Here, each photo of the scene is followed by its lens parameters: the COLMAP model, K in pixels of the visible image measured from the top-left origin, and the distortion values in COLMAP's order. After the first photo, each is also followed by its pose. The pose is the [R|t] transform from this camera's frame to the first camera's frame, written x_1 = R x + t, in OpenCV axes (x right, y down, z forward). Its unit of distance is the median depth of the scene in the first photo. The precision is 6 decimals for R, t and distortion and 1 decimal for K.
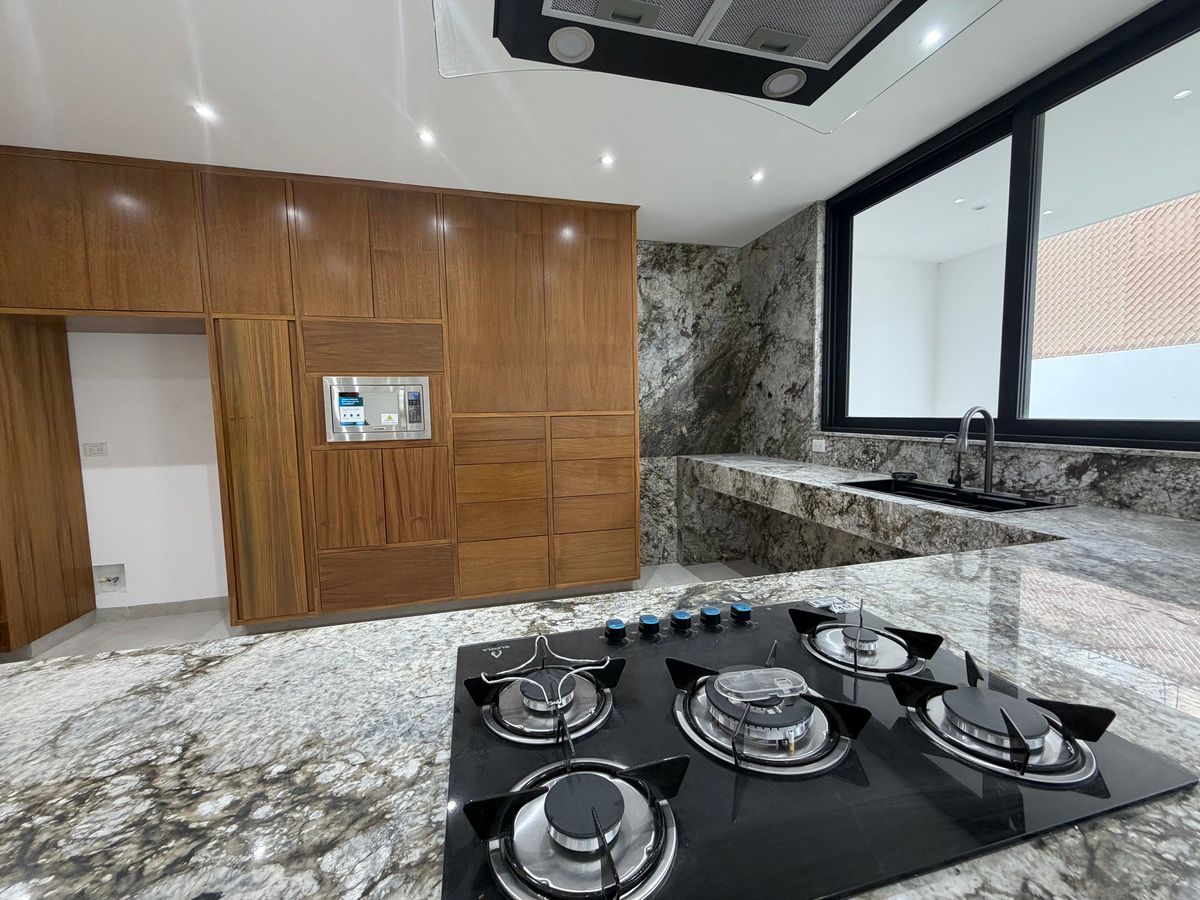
lens RADIAL K [[476.7, 0, 600.7], [0, 476.7, 449.4], [0, 0, 1]] dist [0.000749, 0.000146]
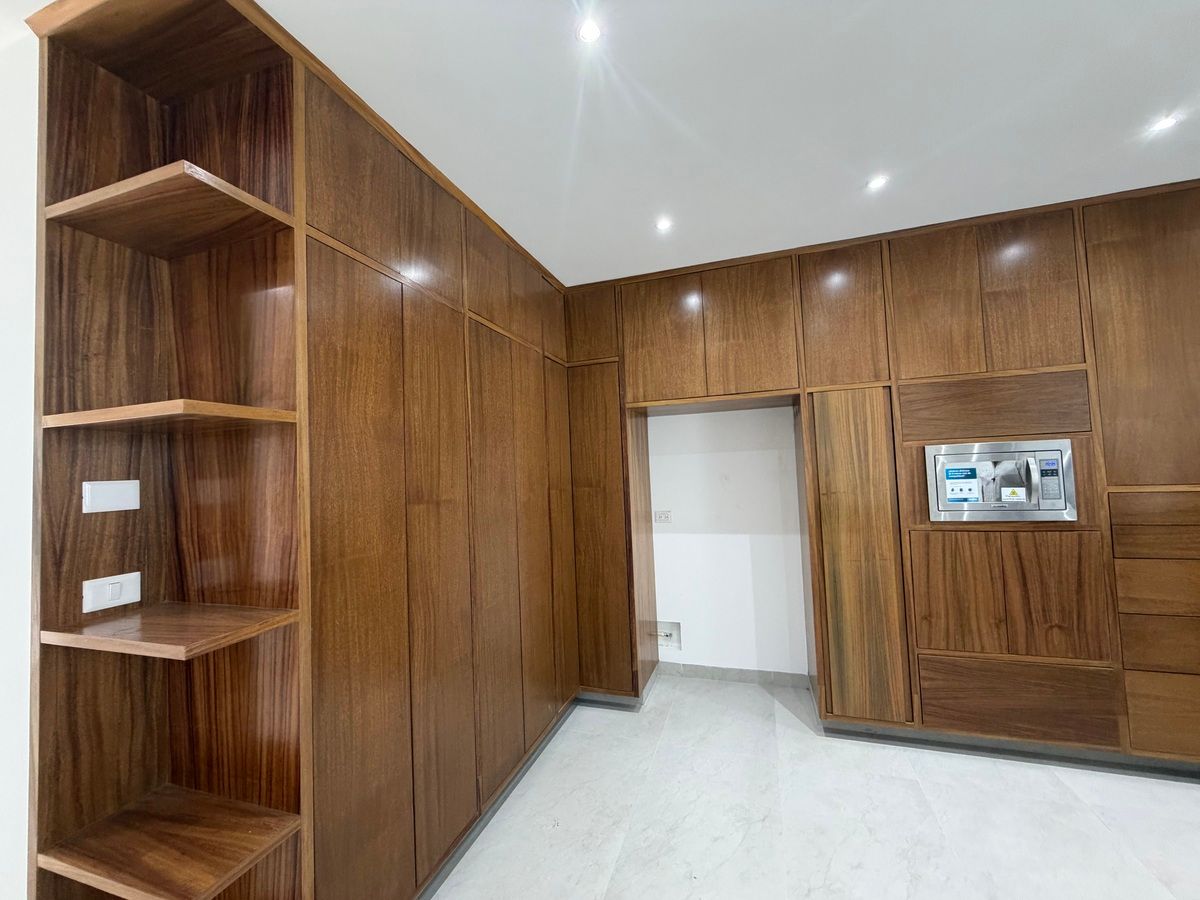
lens RADIAL K [[476.7, 0, 605.4], [0, 476.7, 452.0], [0, 0, 1]] dist [0.000749, 0.000146]
pose [[0.834840, -0.037061, -0.549243, -0.551364], [-0.022428, 0.994613, -0.101204, -0.036683], [0.550035, 0.096808, 0.829512, -0.040444]]
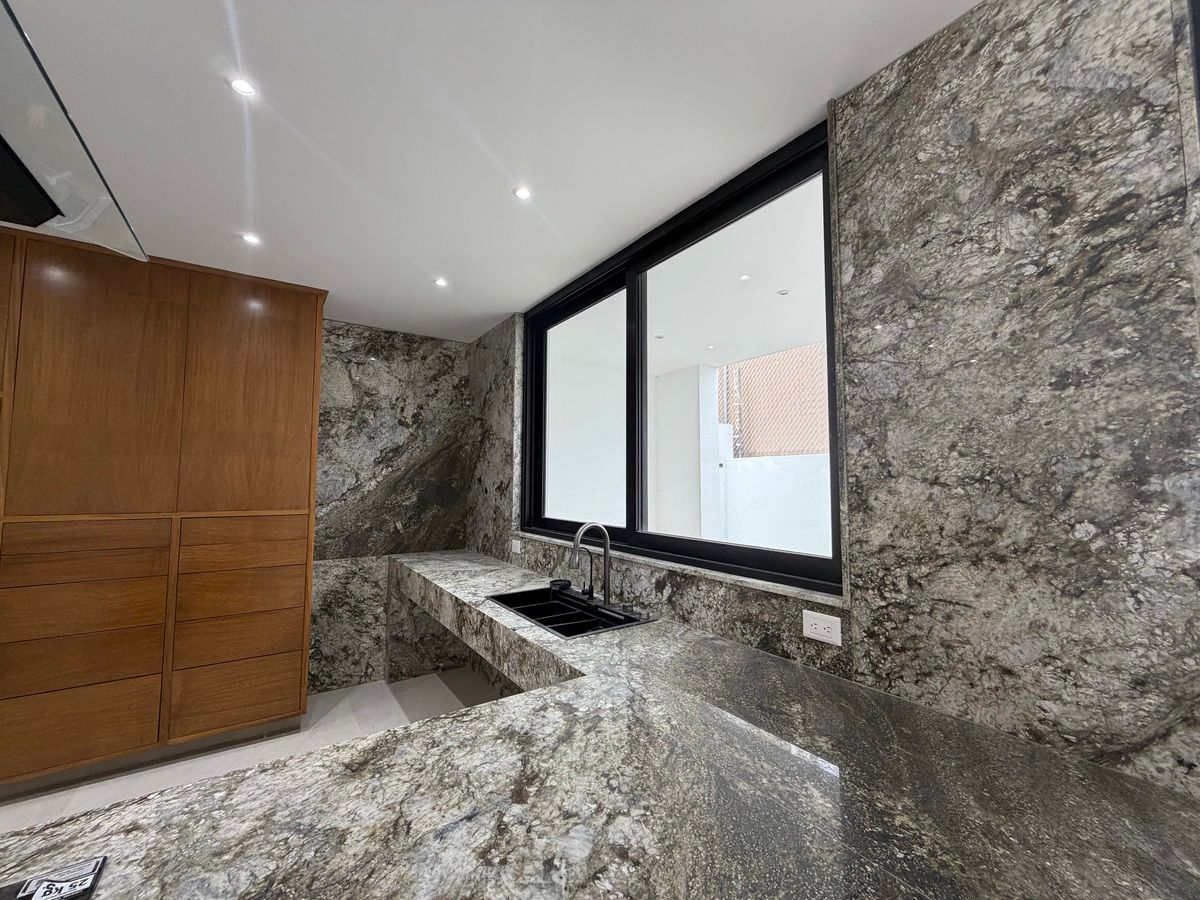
lens RADIAL K [[476.7, 0, 596.7], [0, 476.7, 450.5], [0, 0, 1]] dist [0.000749, 0.000146]
pose [[0.941840, 0.043822, 0.333192, 0.299240], [0.006541, 0.988884, -0.148547, -0.061123], [-0.335997, 0.142087, 0.931084, -0.005390]]
